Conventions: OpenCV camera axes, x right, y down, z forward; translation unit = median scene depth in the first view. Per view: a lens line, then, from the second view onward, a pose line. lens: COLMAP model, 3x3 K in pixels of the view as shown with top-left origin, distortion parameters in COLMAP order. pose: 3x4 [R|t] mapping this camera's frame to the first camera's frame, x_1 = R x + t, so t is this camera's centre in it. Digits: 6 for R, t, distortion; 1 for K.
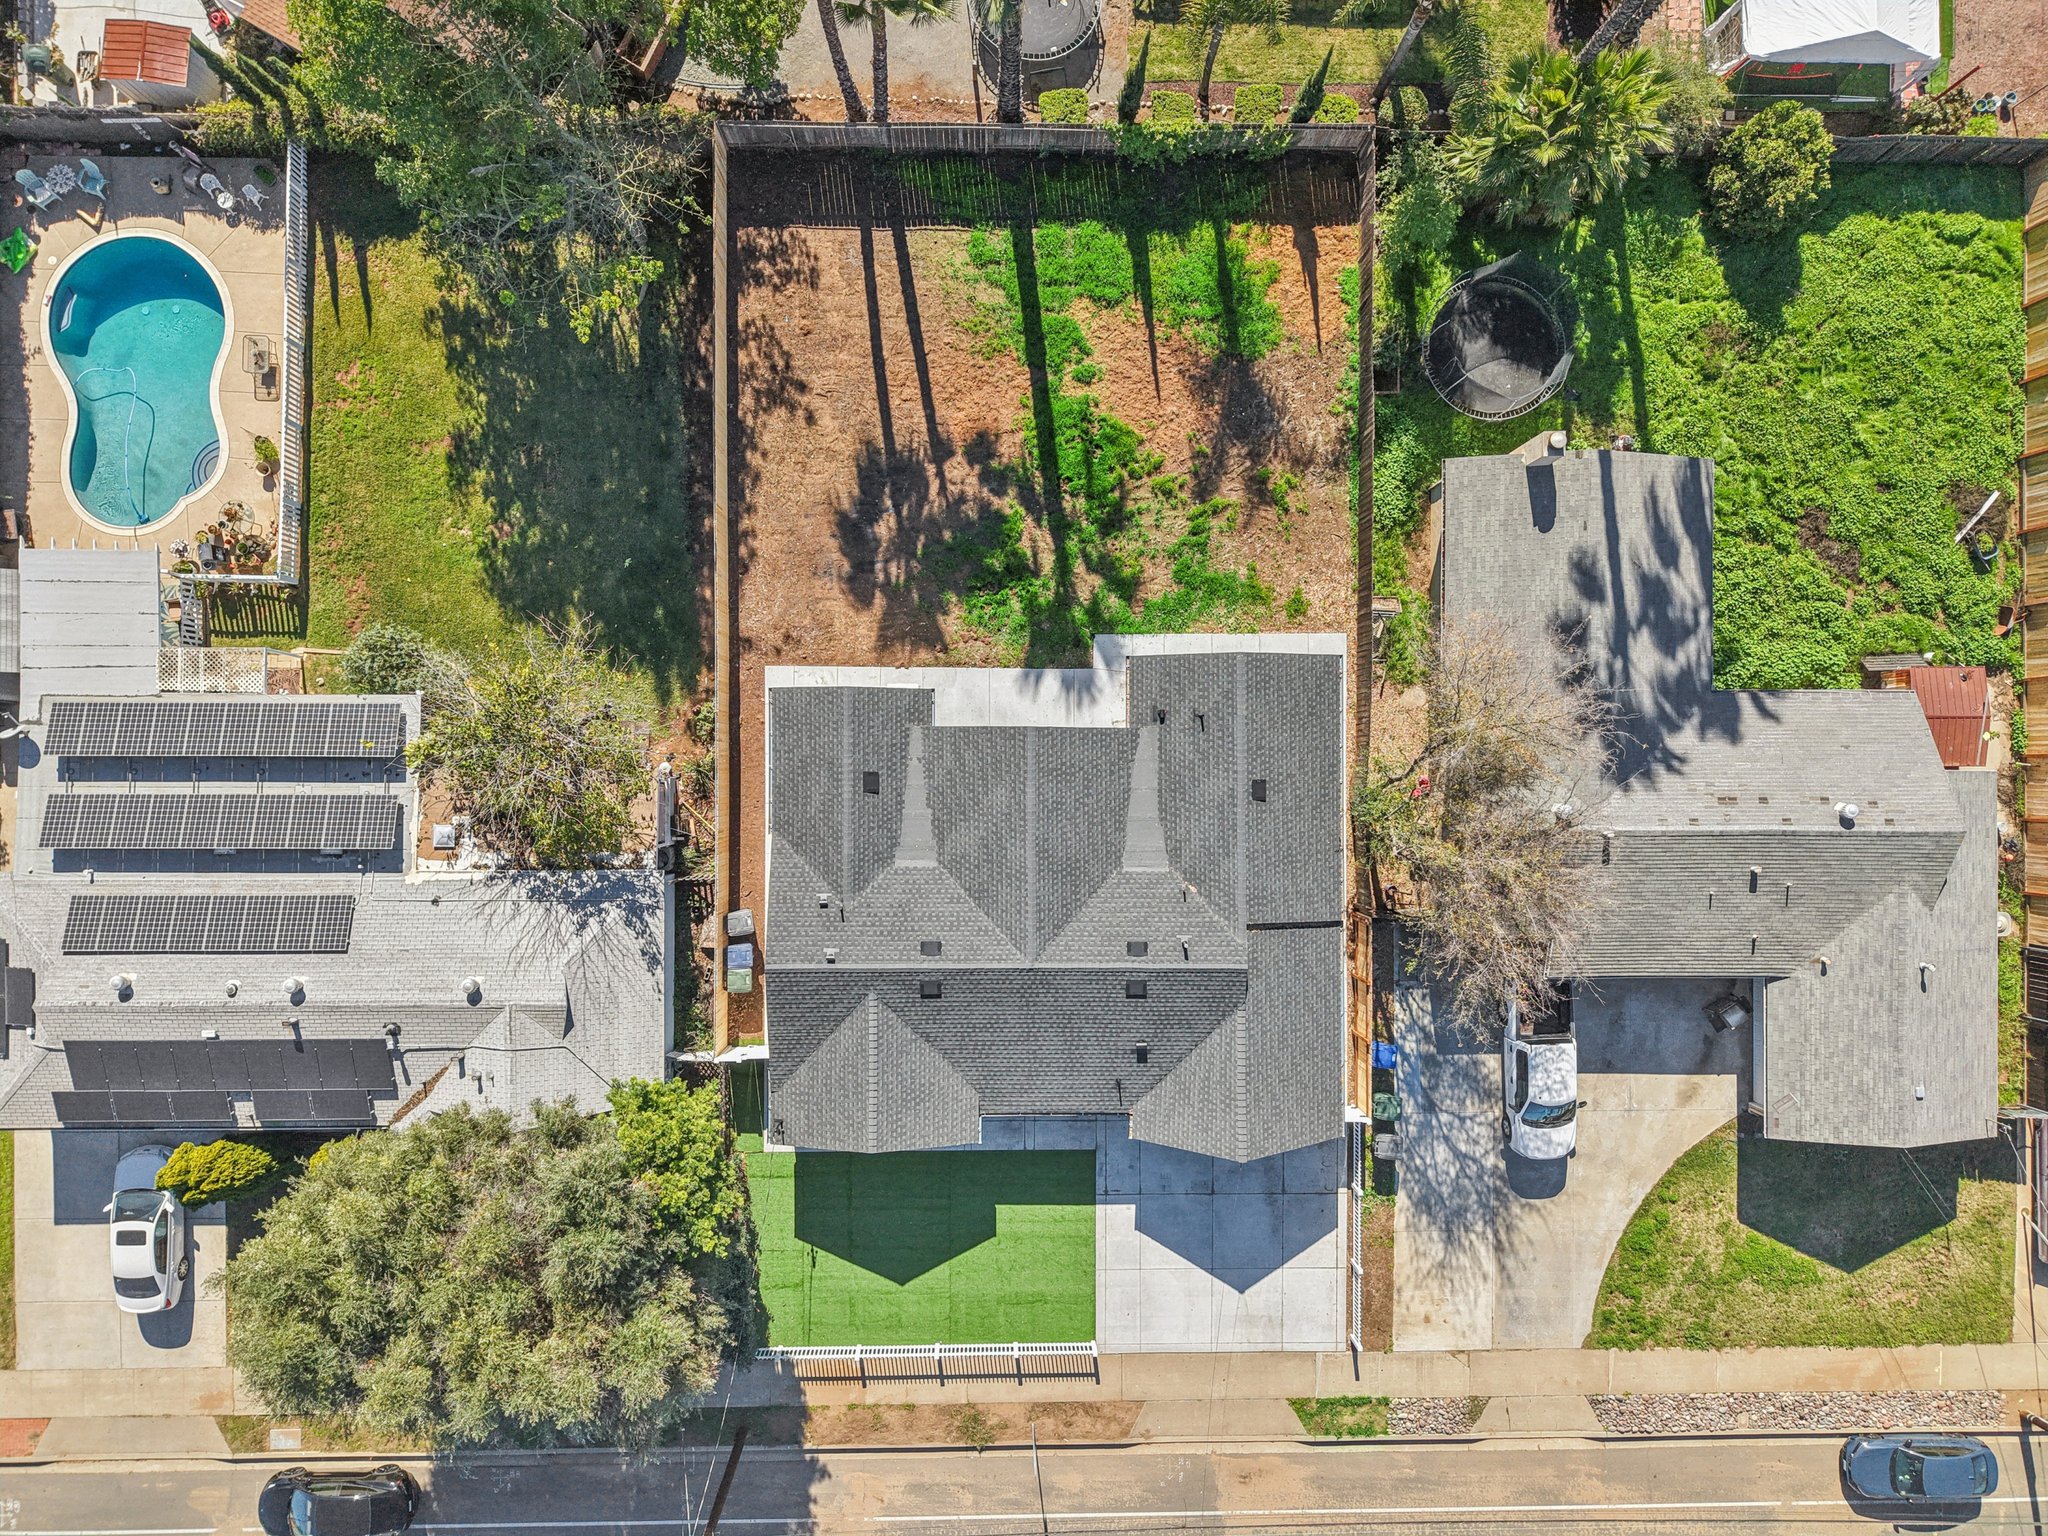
lens RADIAL K [[1346.7, 0, 1019.1], [0, 1346.7, 772.0], [0, 0, 1]] dist [0.052759, -0.067530]
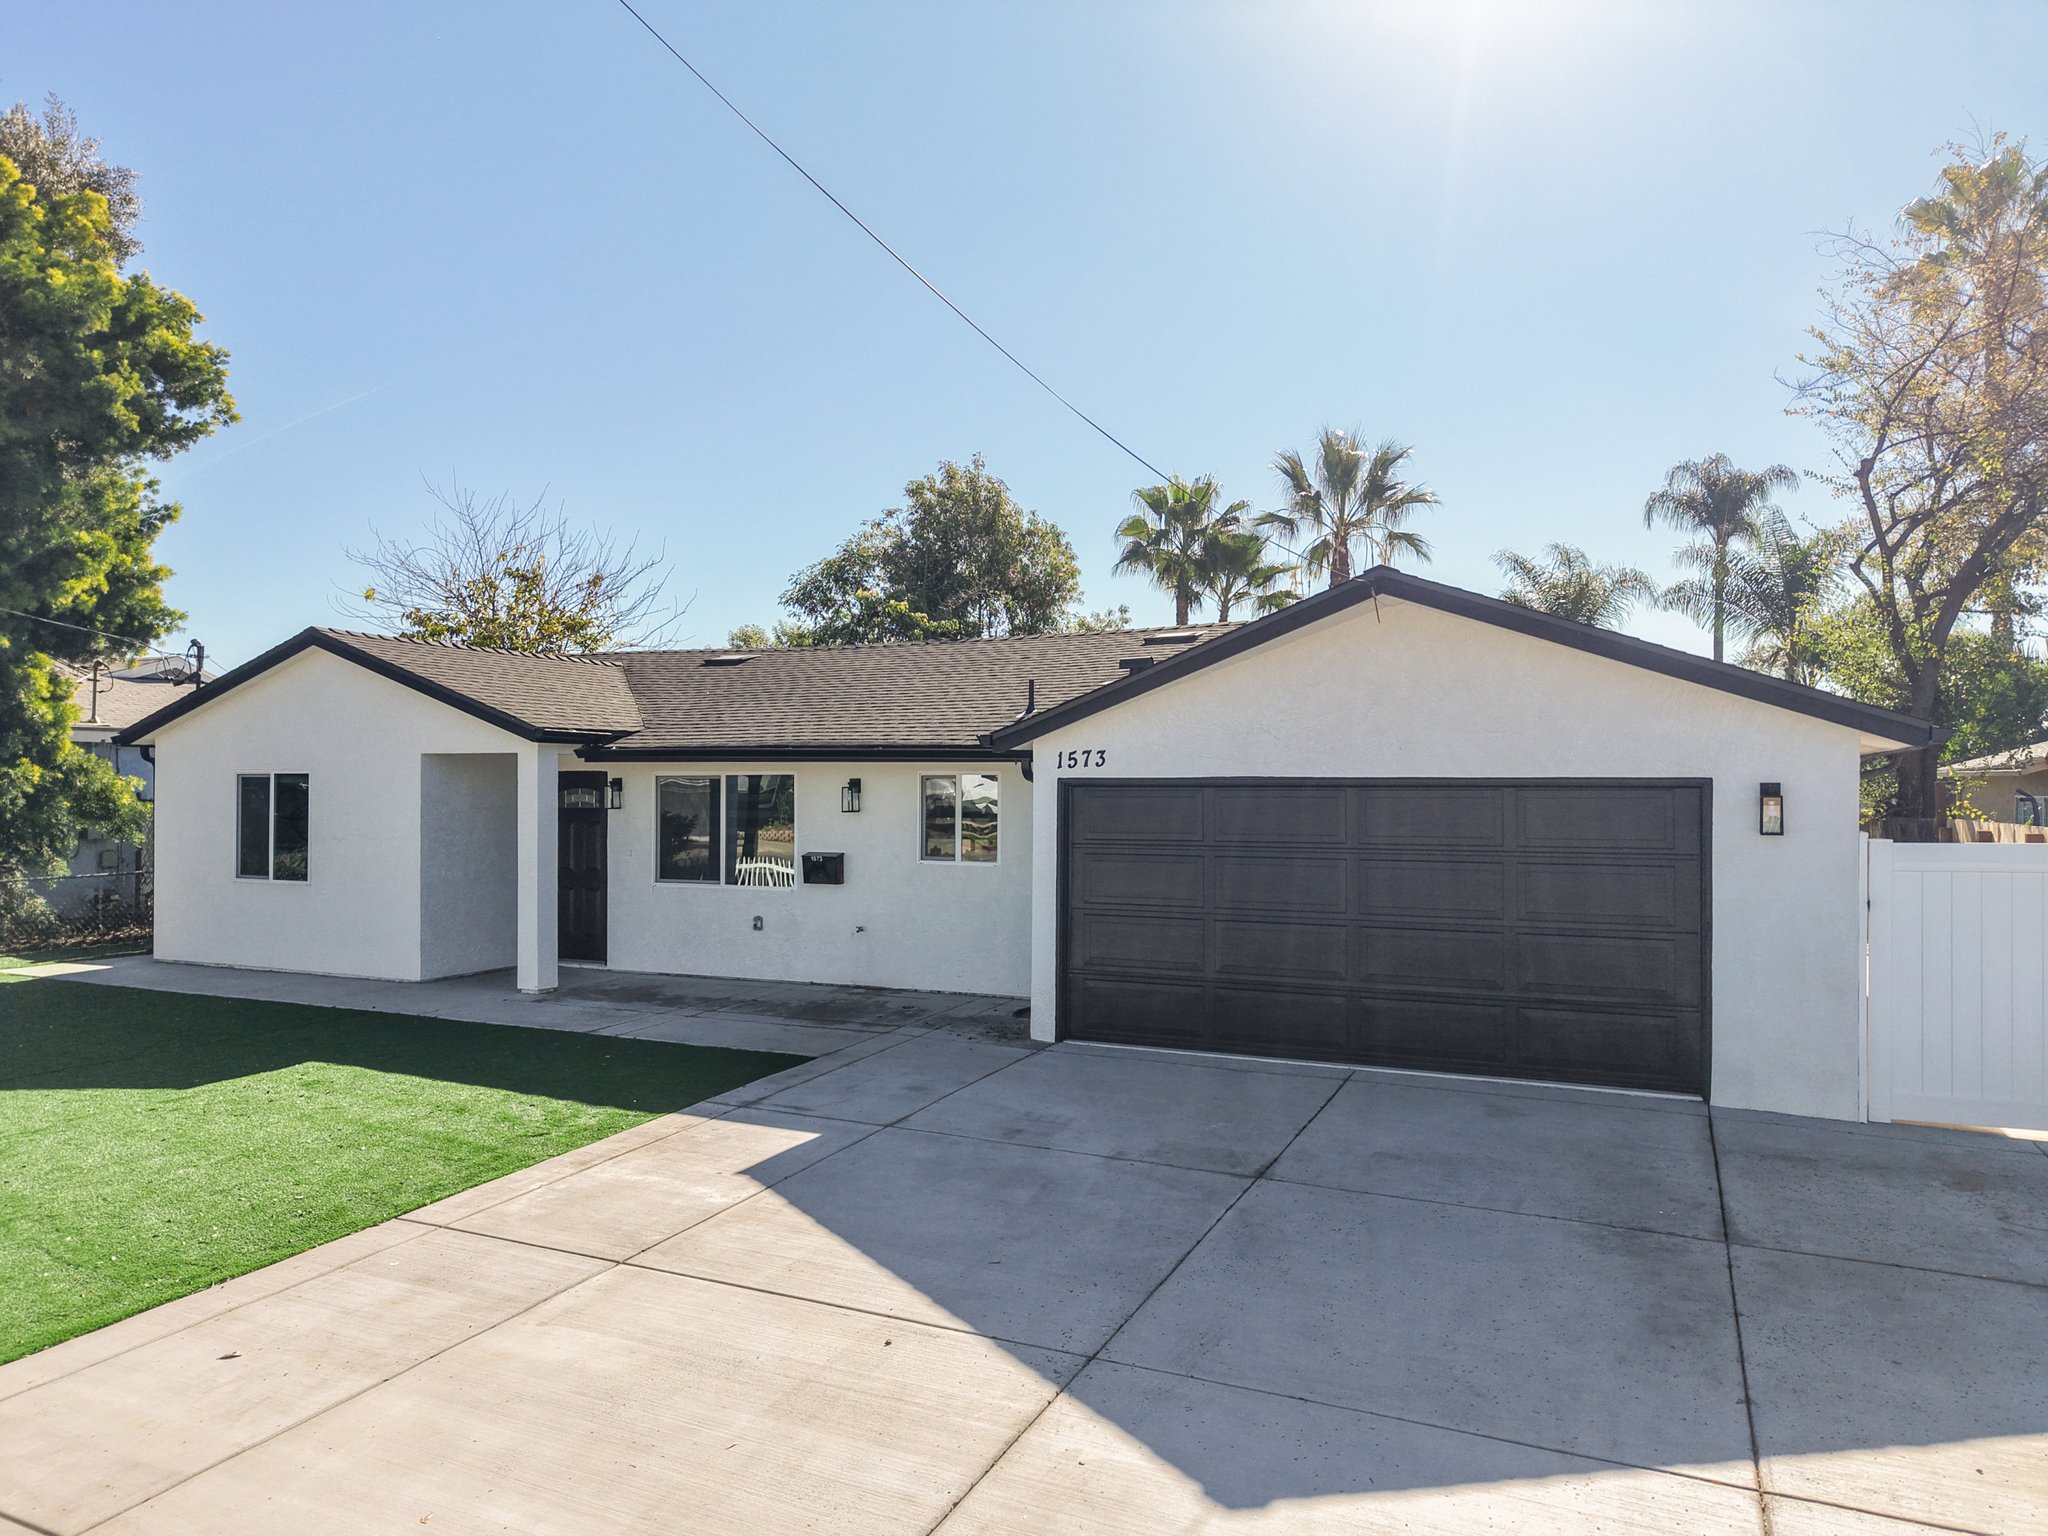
lens RADIAL K [[1365.5, 0, 1021.6], [0, 1365.5, 774.1], [0, 0, 1]] dist [0.010967, -0.006851]
pose [[0.908185, -0.039882, -0.416664, 0.189154], [-0.417371, -0.011043, -0.908669, 0.482609], [0.031639, 0.999143, -0.026675, 0.961318]]
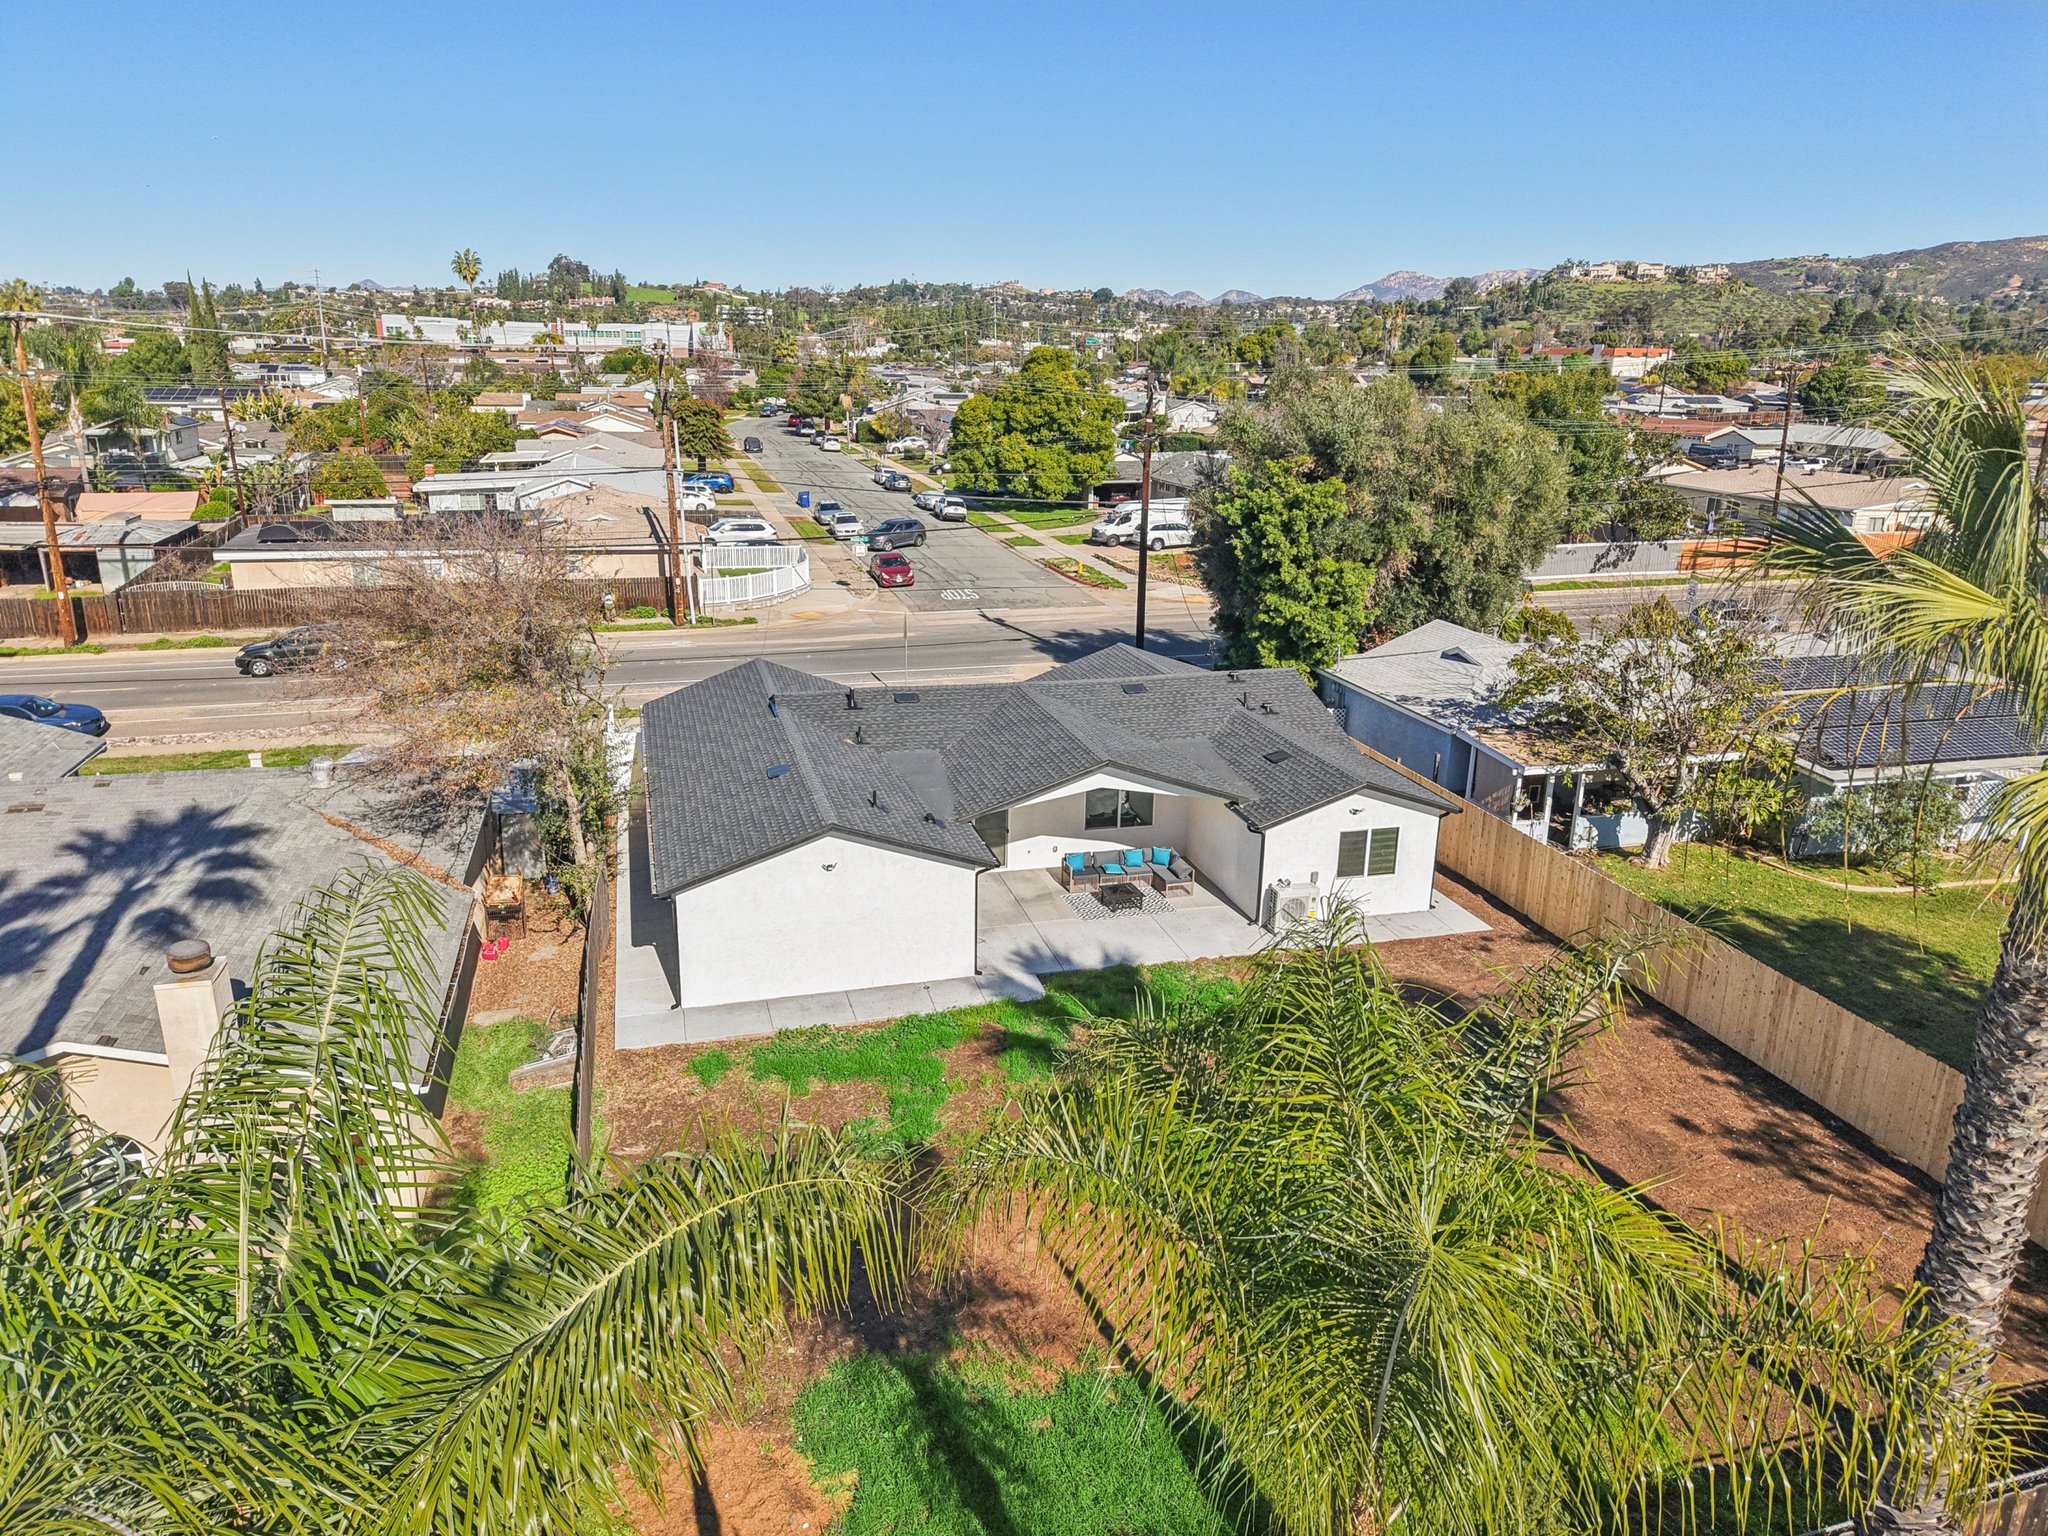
lens RADIAL K [[1391.0, 0, 1024.7], [0, 1391.0, 761.4], [0, 0, 1]] dist [0.038635, -0.045257]
pose [[-0.961467, 0.029561, -0.273326, 0.232305], [-0.269955, -0.289609, 0.918287, -0.641102], [-0.052012, 0.956688, 0.286430, 0.719223]]
